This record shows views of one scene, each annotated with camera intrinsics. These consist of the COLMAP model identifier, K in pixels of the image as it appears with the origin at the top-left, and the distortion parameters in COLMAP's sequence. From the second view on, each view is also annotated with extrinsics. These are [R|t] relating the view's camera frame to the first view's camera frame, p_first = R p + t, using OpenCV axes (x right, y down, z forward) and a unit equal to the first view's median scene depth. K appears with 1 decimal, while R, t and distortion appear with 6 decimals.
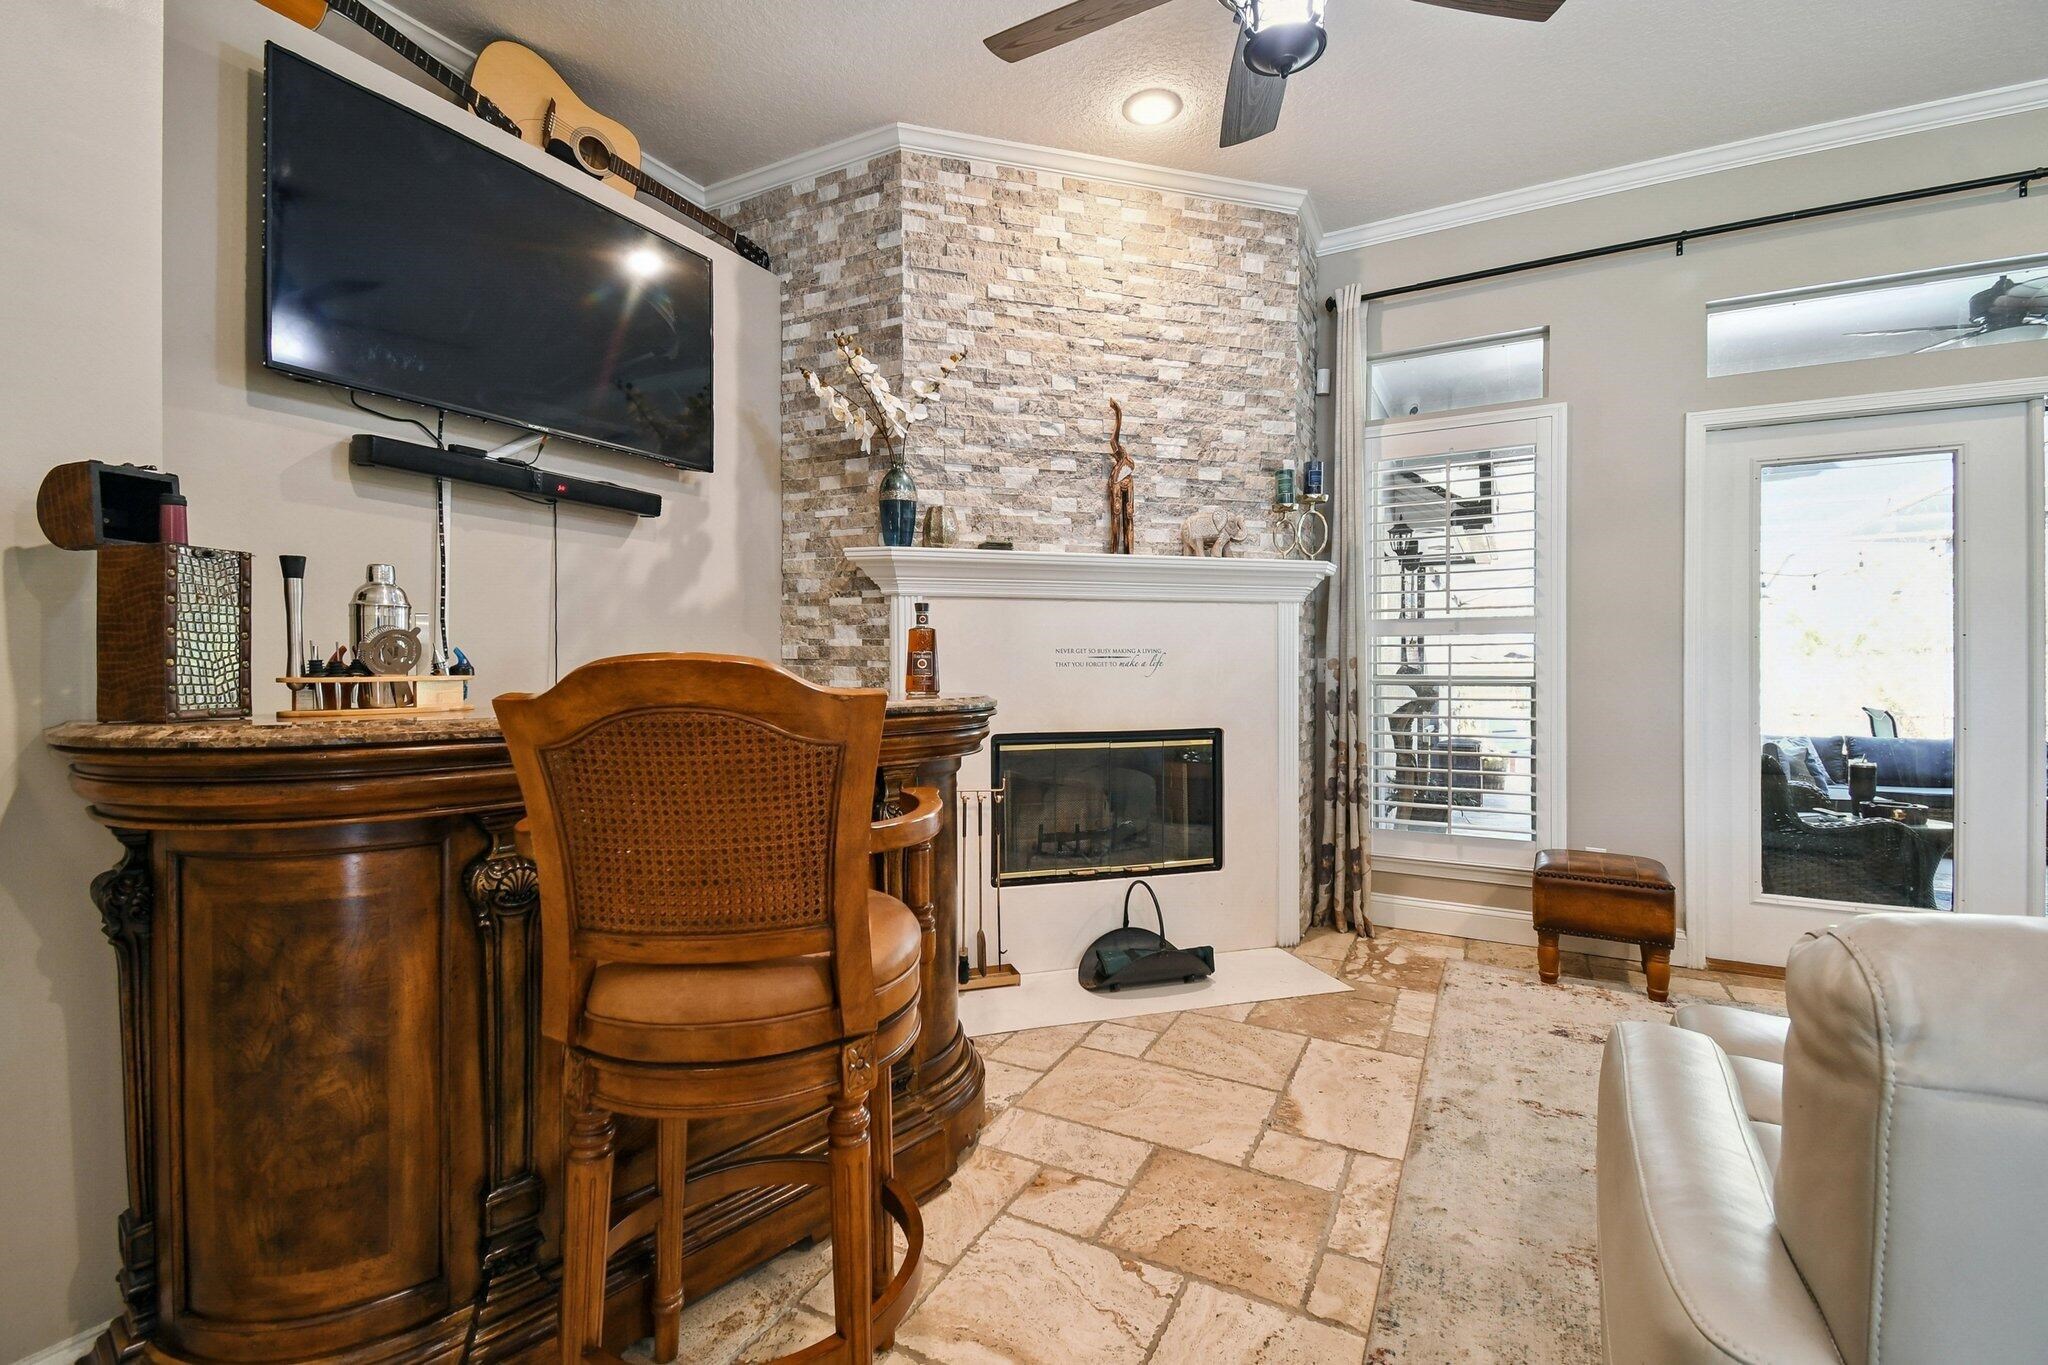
lens RADIAL K [[897.9, 0, 1024.0], [0, 897.9, 675.9], [0, 0, 1]] dist [0.000871, -0.006318]
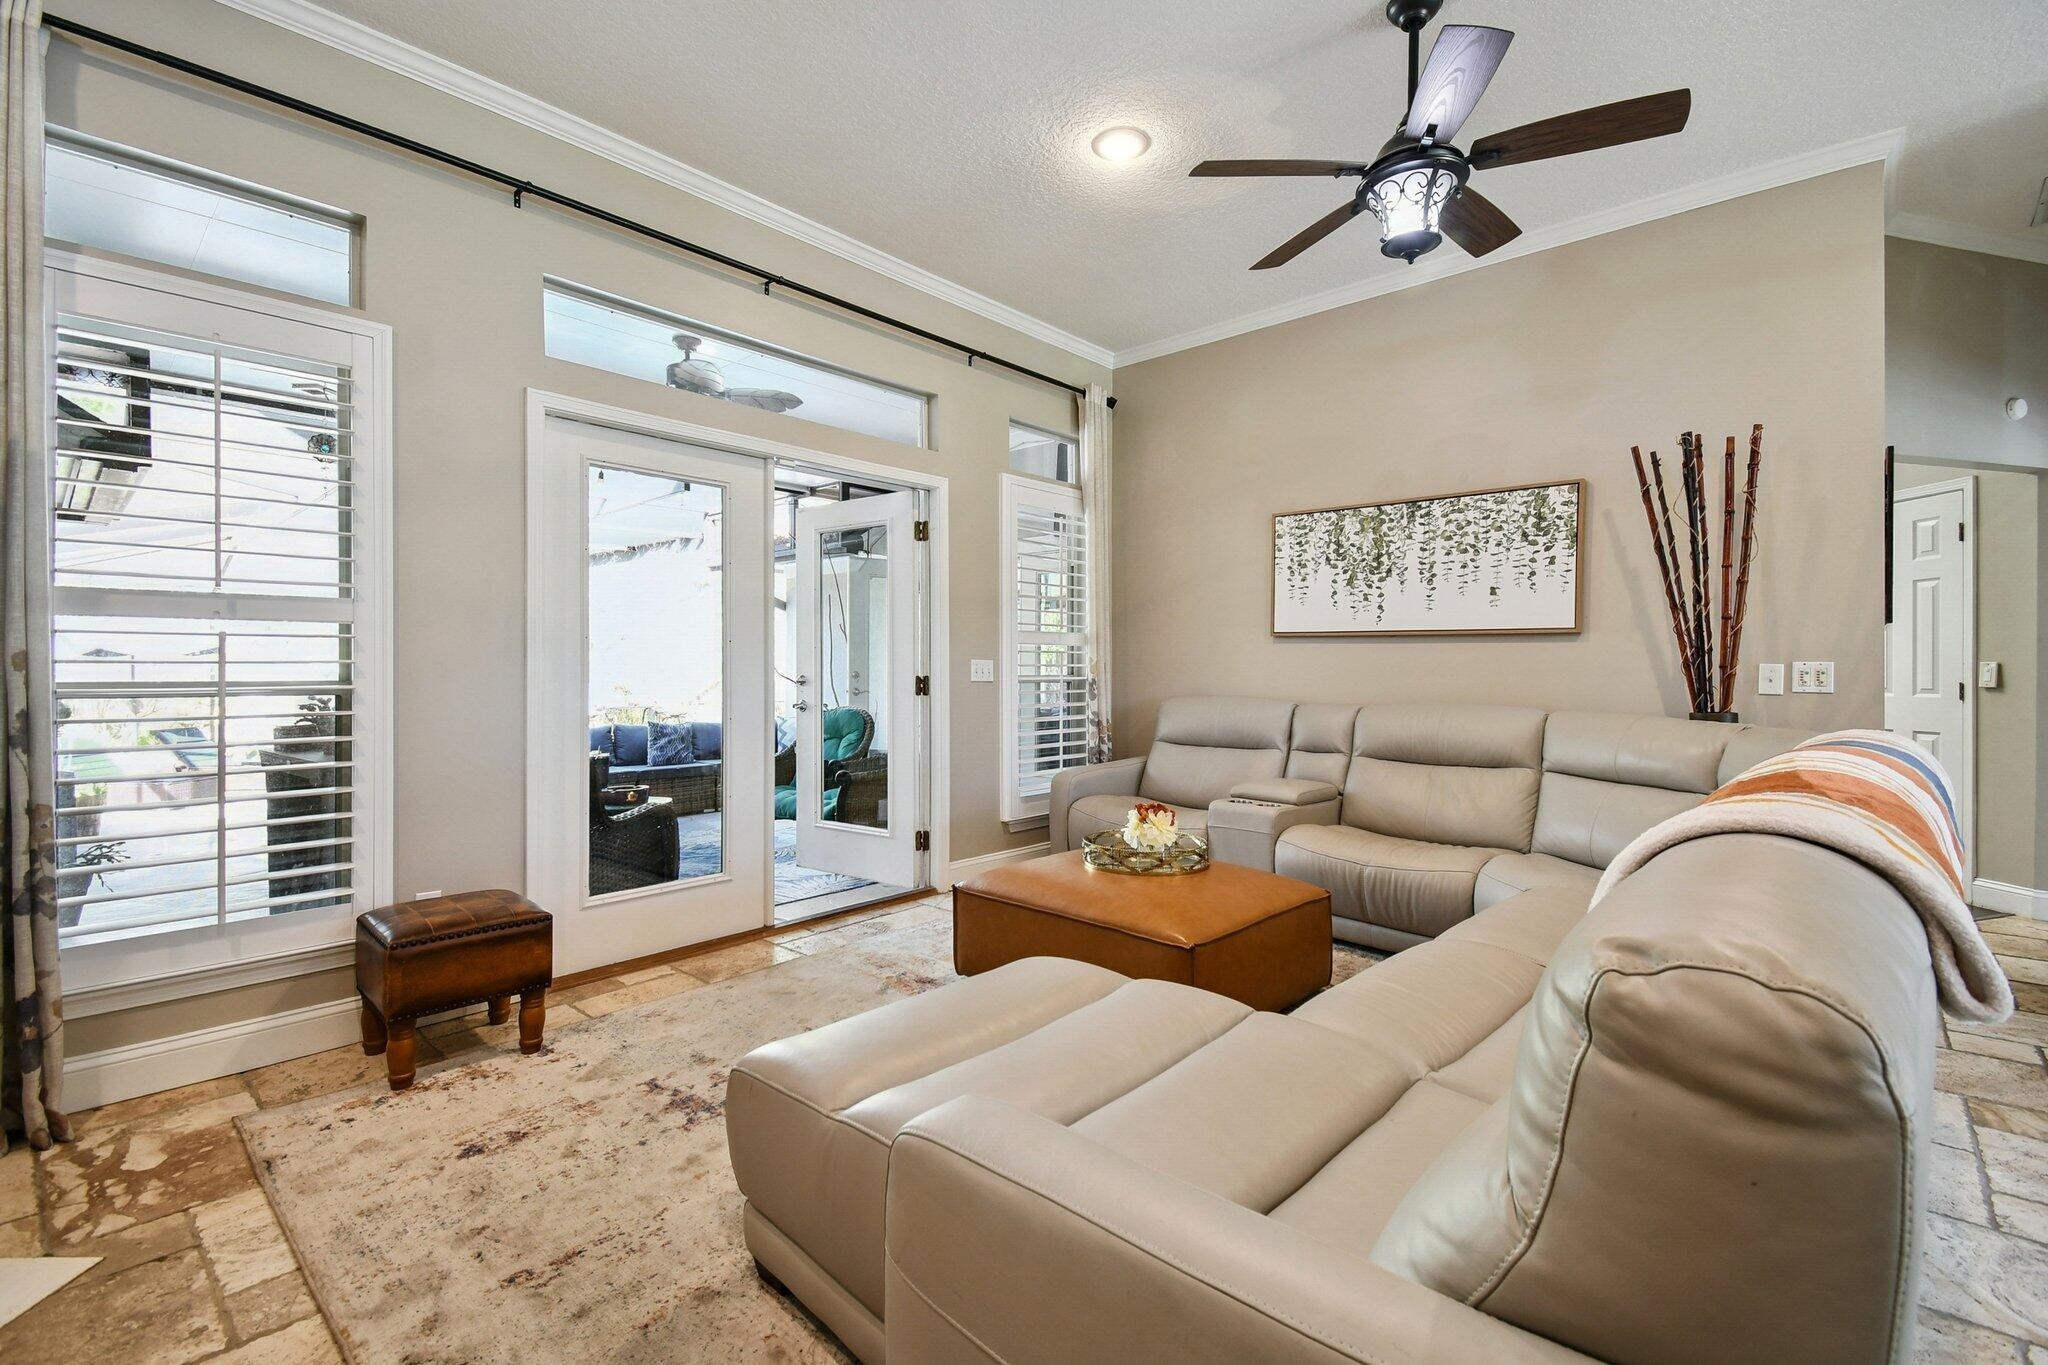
lens RADIAL K [[897.9, 0, 1029.6], [0, 897.9, 670.6], [0, 0, 1]] dist [0.000871, -0.006318]
pose [[0.230629, -0.003932, 0.973034, -0.023370], [0.011070, 0.999938, 0.001417, -0.003201], [-0.972979, 0.010445, 0.230658, 0.301358]]
